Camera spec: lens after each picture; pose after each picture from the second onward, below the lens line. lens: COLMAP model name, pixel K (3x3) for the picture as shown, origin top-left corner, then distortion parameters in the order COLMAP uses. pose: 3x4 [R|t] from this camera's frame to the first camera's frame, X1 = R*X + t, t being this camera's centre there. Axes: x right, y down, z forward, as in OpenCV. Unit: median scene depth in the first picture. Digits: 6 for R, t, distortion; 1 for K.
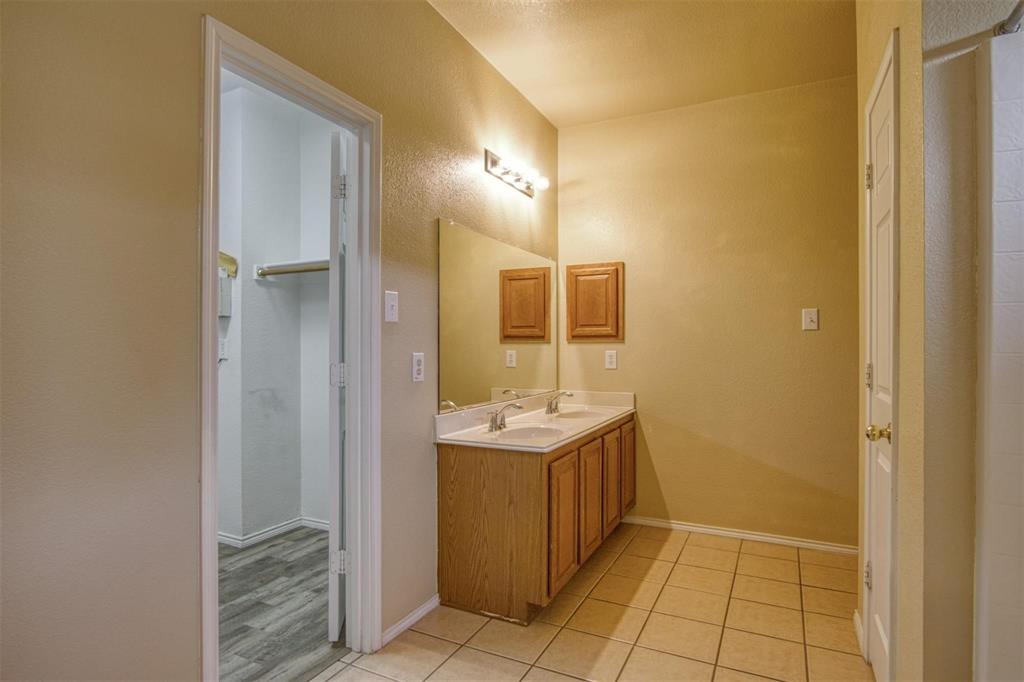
lens RADIAL K [[545.8, 0, 509.0], [0, 545.8, 345.8], [0, 0, 1]] dist [-0.016706, 0.000731]
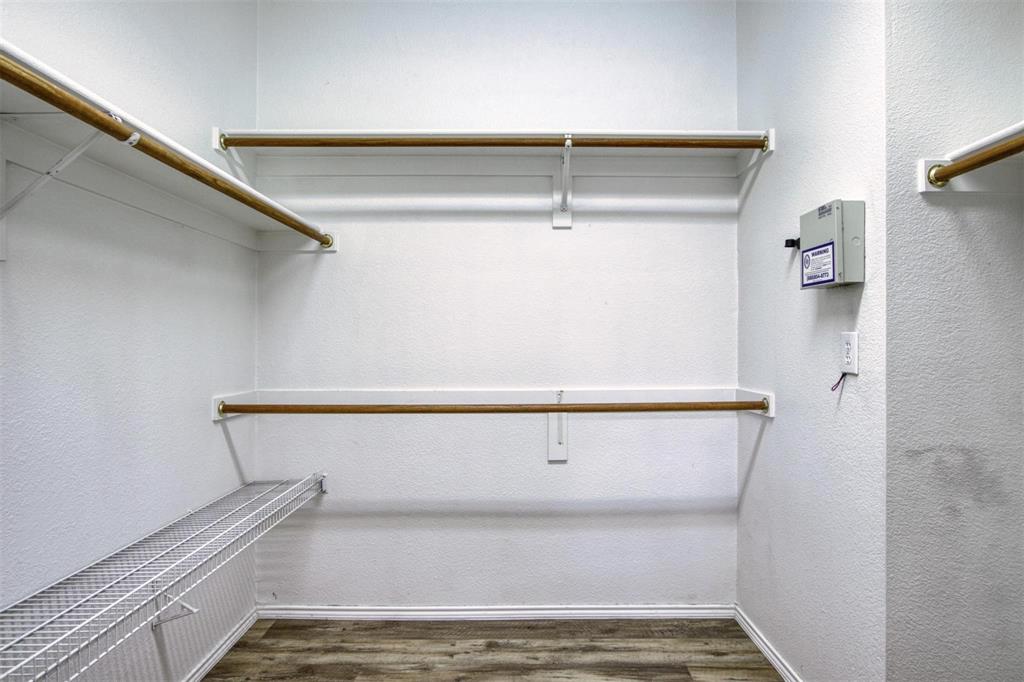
lens RADIAL K [[545.8, 0, 509.0], [0, 545.8, 345.8], [0, 0, 1]] dist [-0.016706, 0.000731]
pose [[0.457924, -0.000421, -0.888991, -0.233026], [0.002799, 0.999996, 0.000968, -0.001611], [0.888987, -0.002932, 0.457923, 0.506778]]
